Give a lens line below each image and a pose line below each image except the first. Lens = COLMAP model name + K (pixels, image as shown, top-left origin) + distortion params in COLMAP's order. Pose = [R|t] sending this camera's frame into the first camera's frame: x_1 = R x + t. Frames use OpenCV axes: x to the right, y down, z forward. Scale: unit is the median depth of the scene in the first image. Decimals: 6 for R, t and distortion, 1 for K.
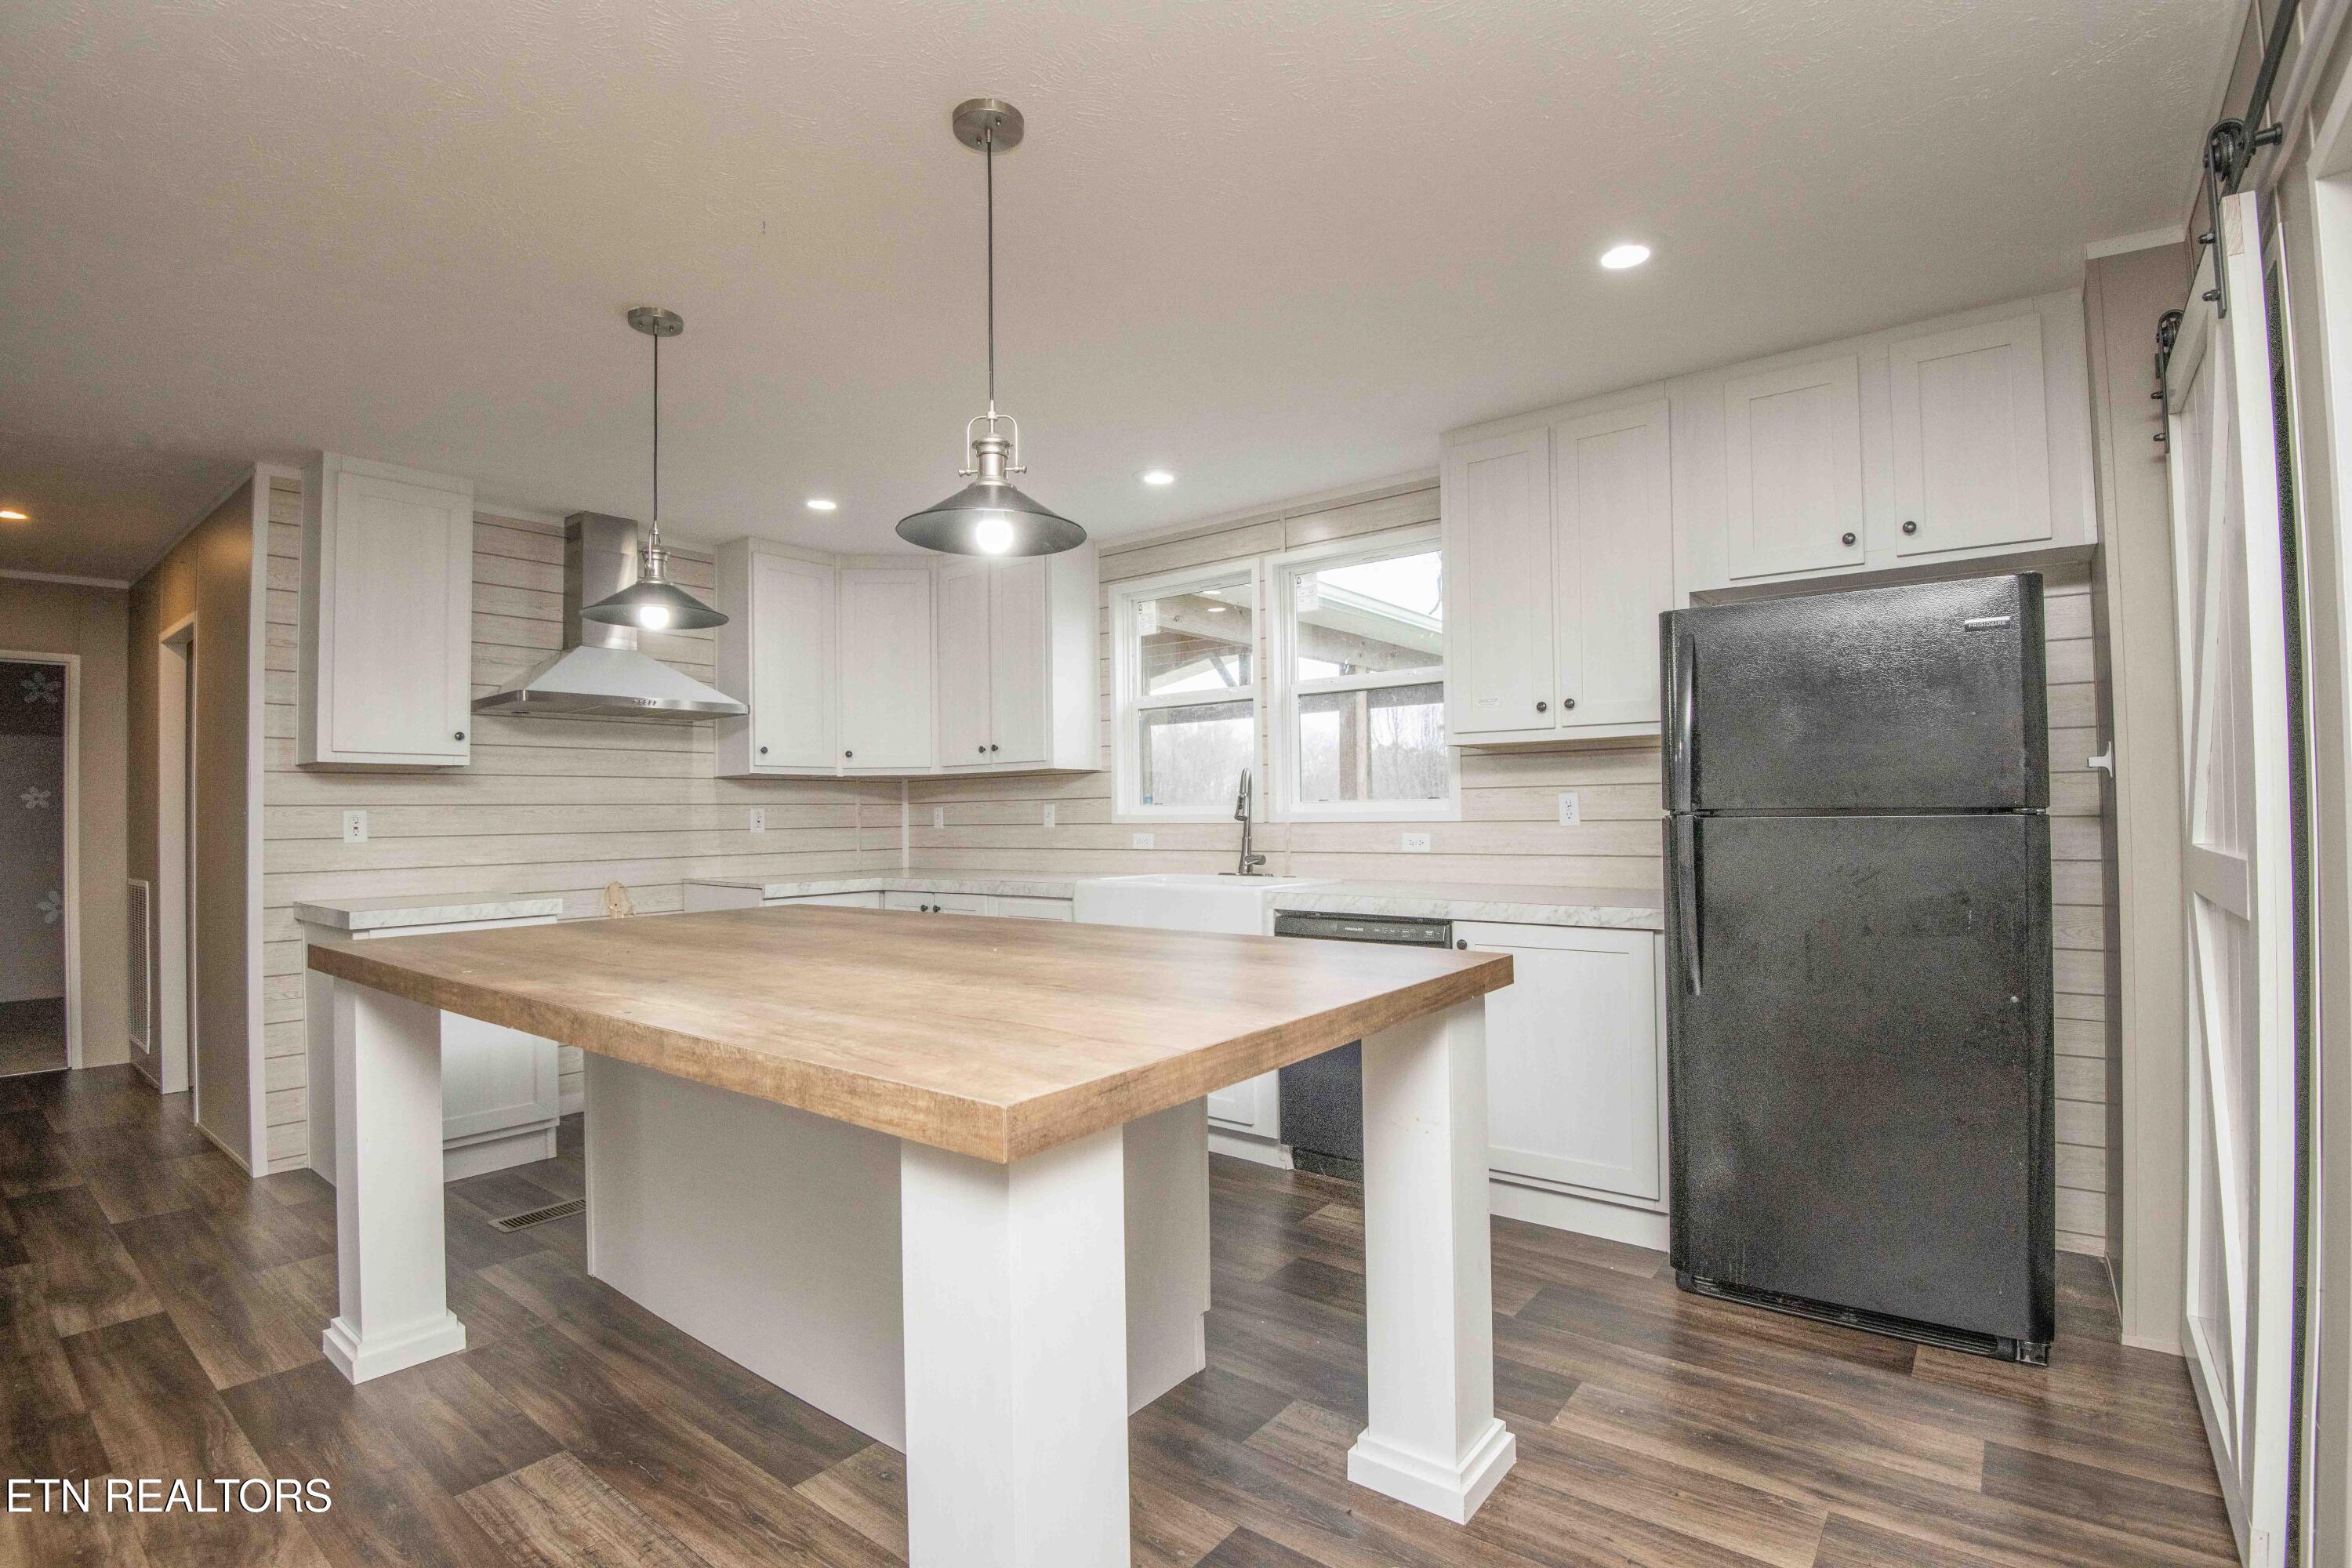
lens RADIAL K [[1090.2, 0, 1190.8], [0, 1090.2, 788.3], [0, 0, 1]] dist [0.000183, -0.025480]
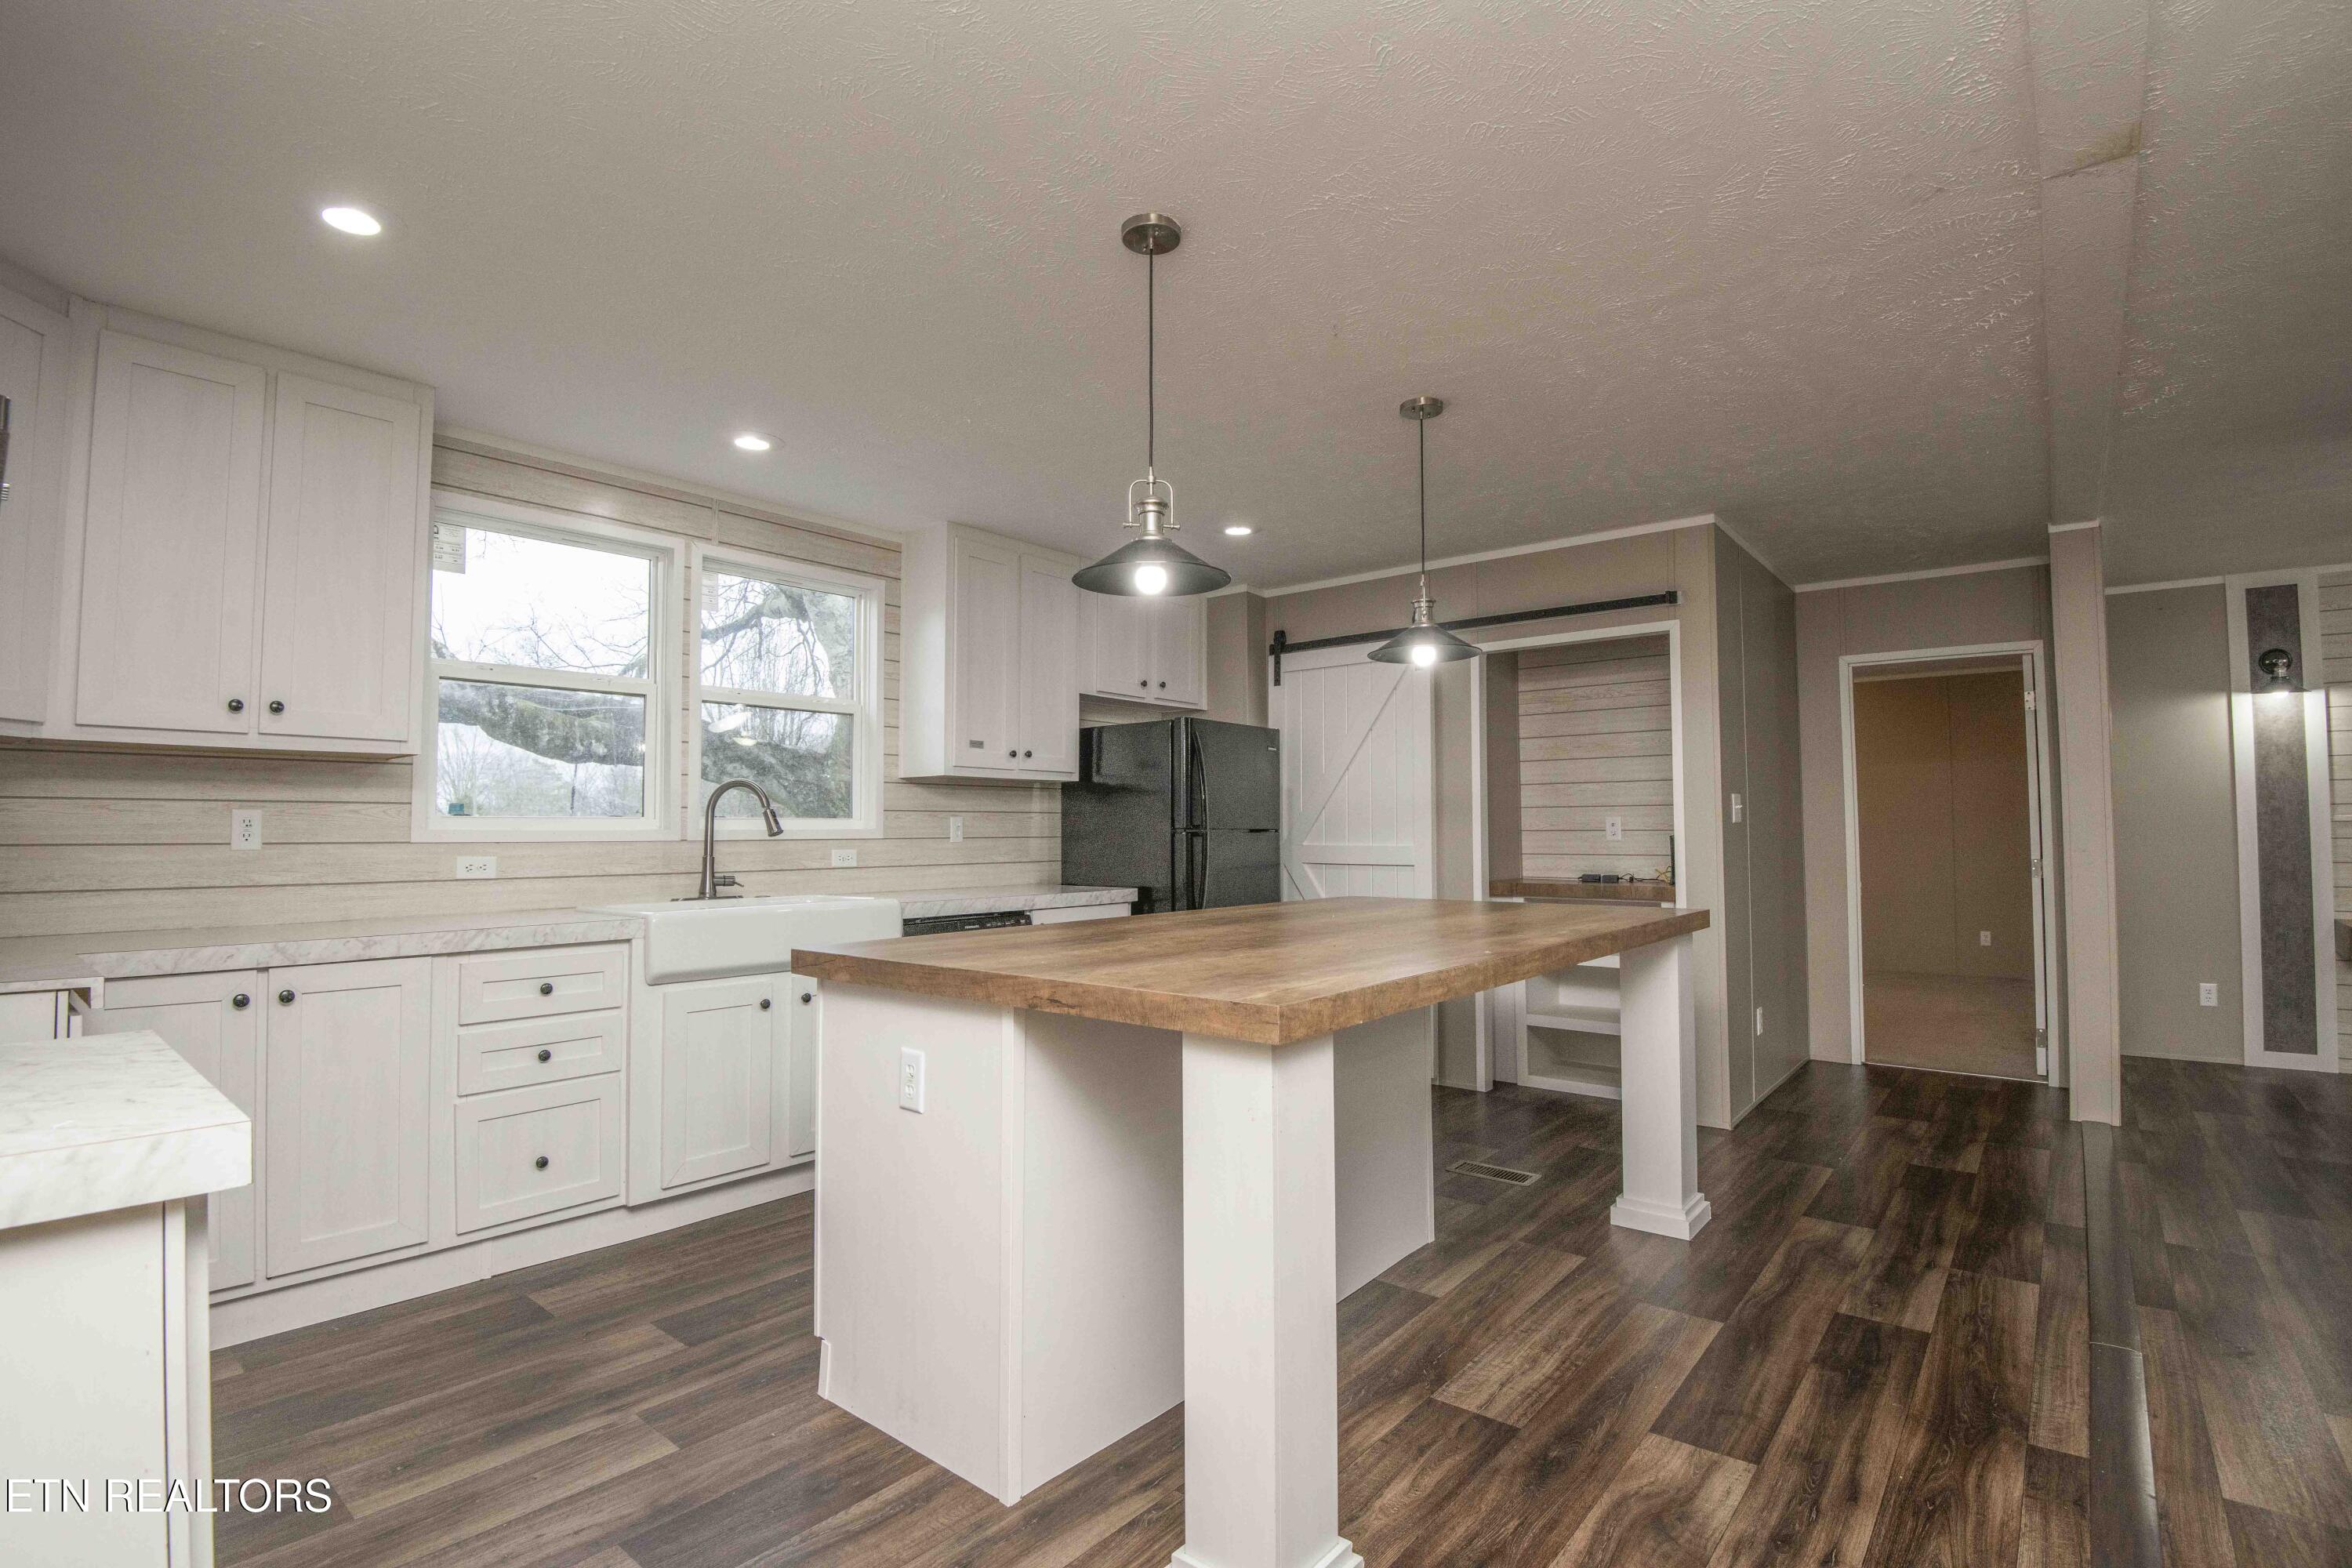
lens RADIAL K [[1090.2, 0, 1190.8], [0, 1090.2, 788.3], [0, 0, 1]] dist [0.000183, -0.025480]
pose [[0.026714, 0.055538, 0.998099, -0.792409], [-0.016623, 0.998342, -0.055106, 0.030765], [-0.999505, -0.015119, 0.027593, 0.562648]]
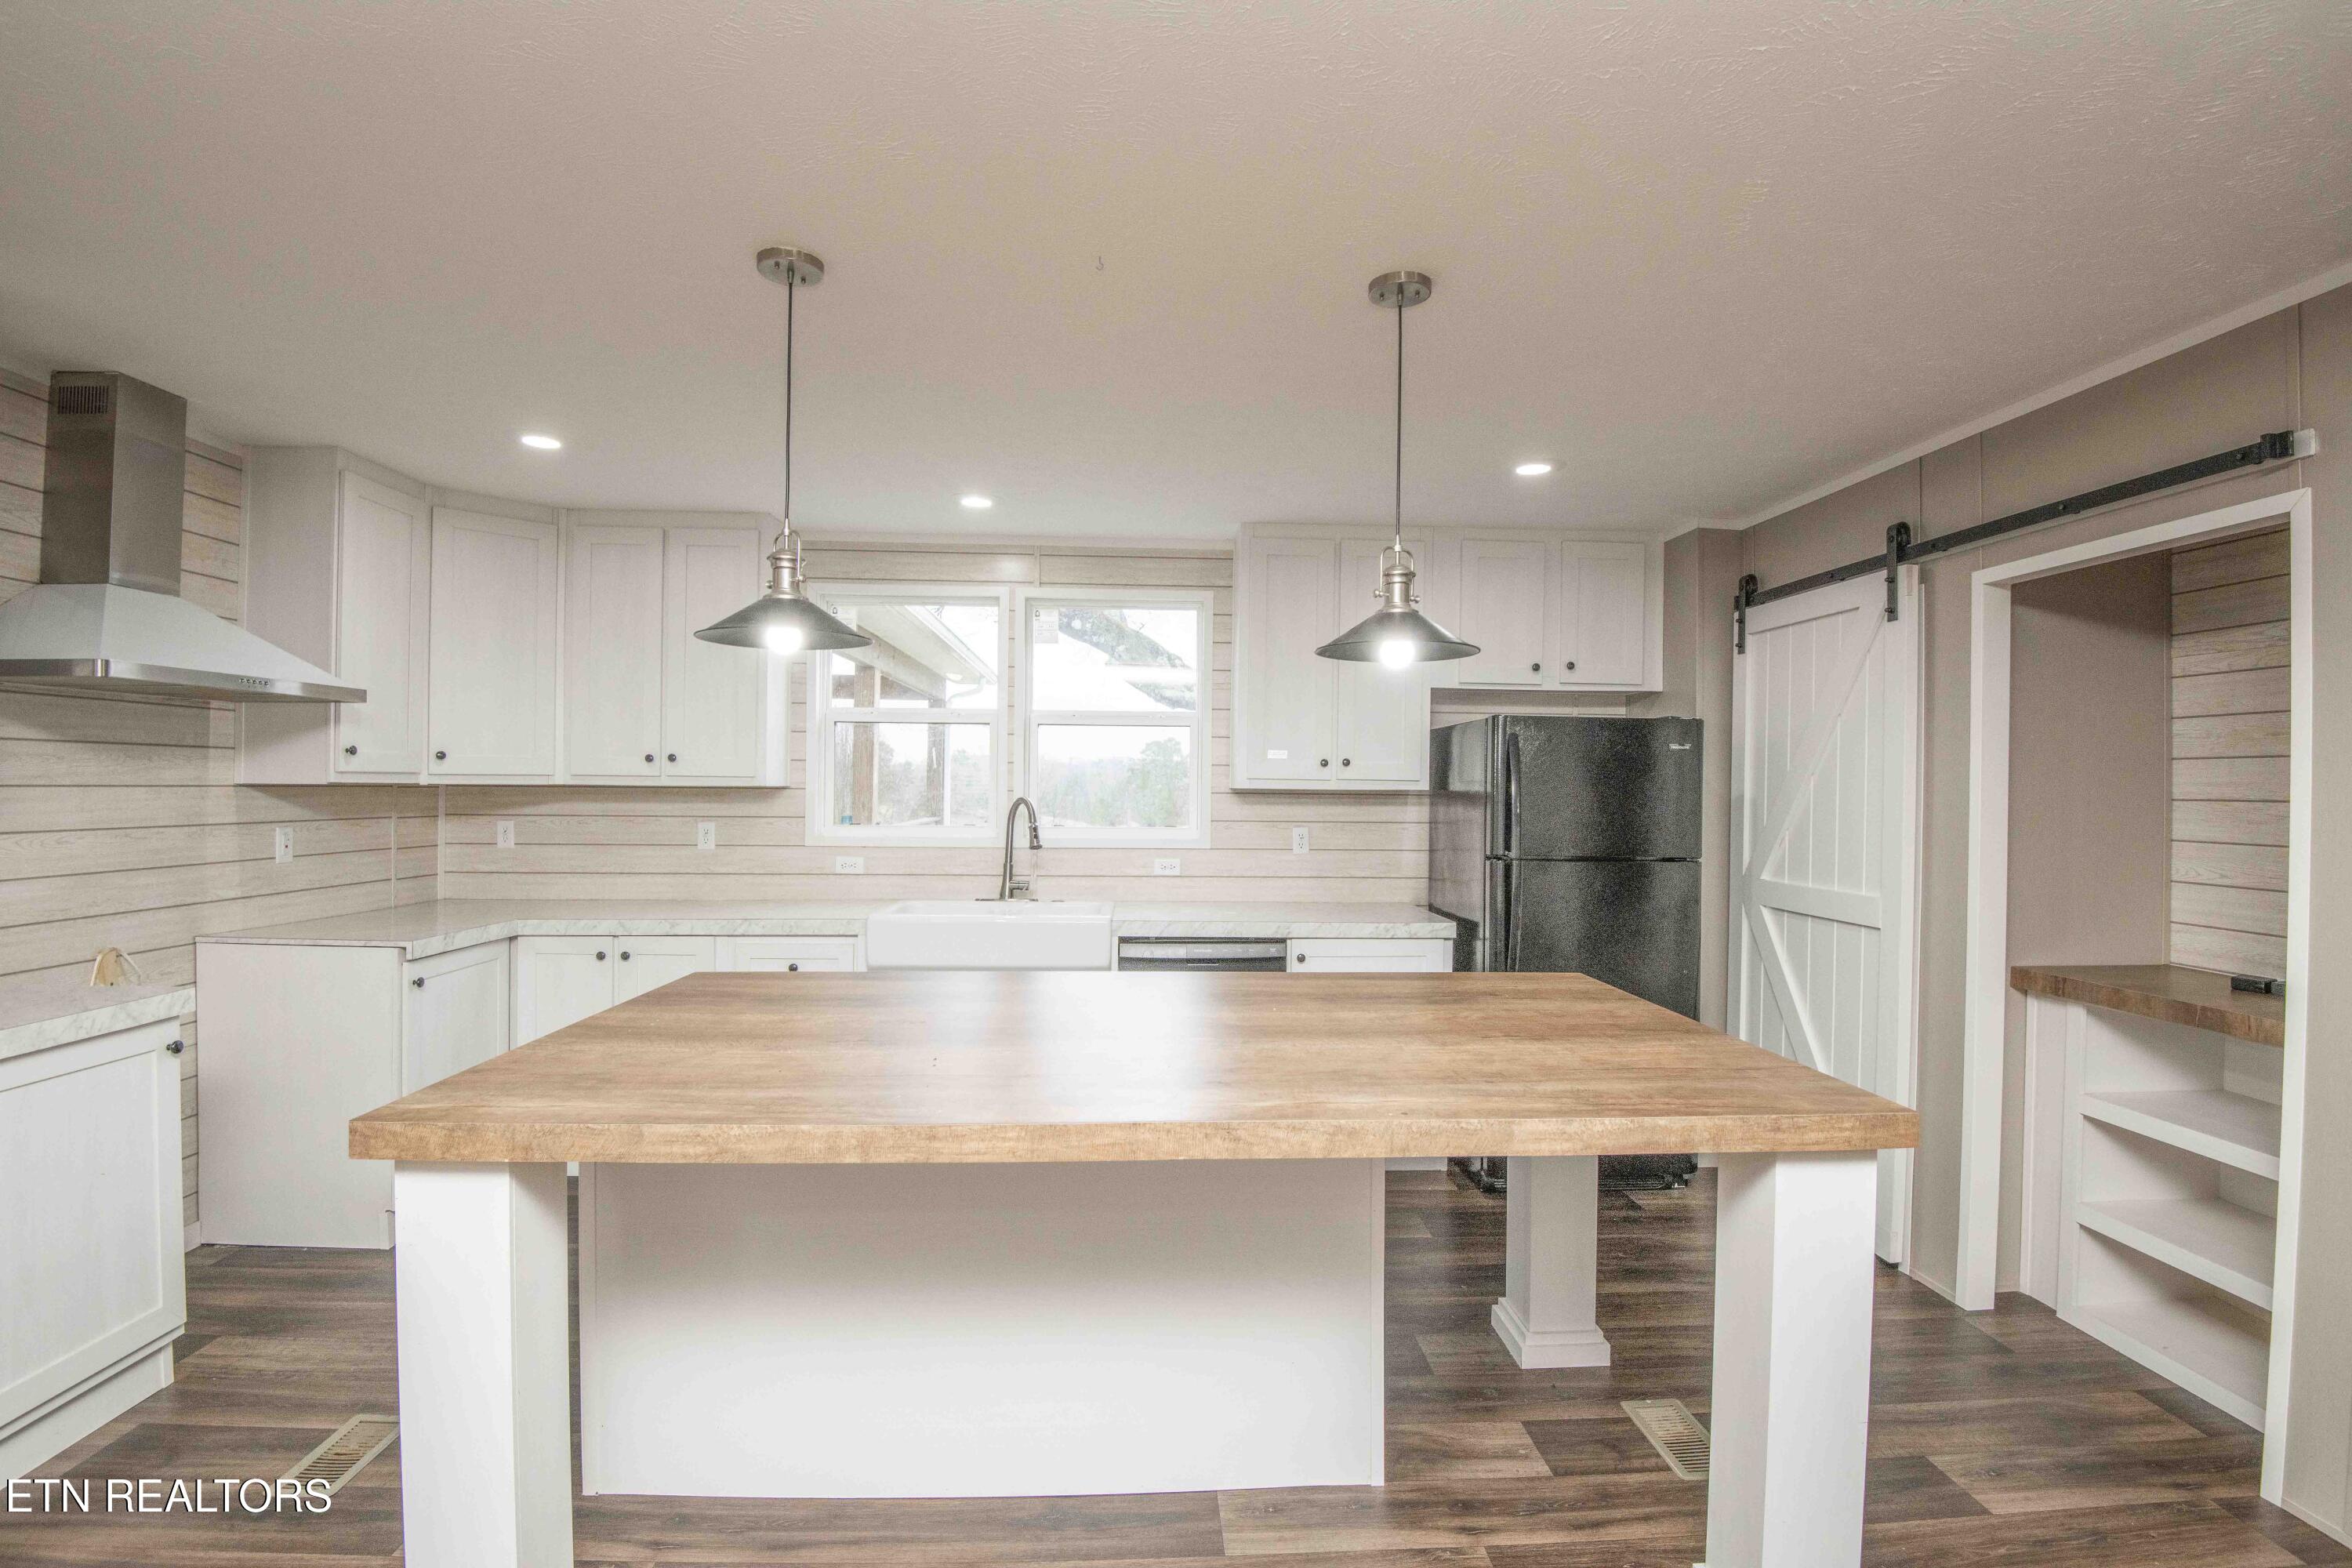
lens RADIAL K [[1090.2, 0, 1190.8], [0, 1090.2, 788.3], [0, 0, 1]] dist [0.000183, -0.025480]
pose [[0.755552, 0.021955, 0.654720, -0.469822], [-0.036201, 0.999310, 0.008266, -0.038283], [-0.654087, -0.029948, 0.755826, 0.114619]]
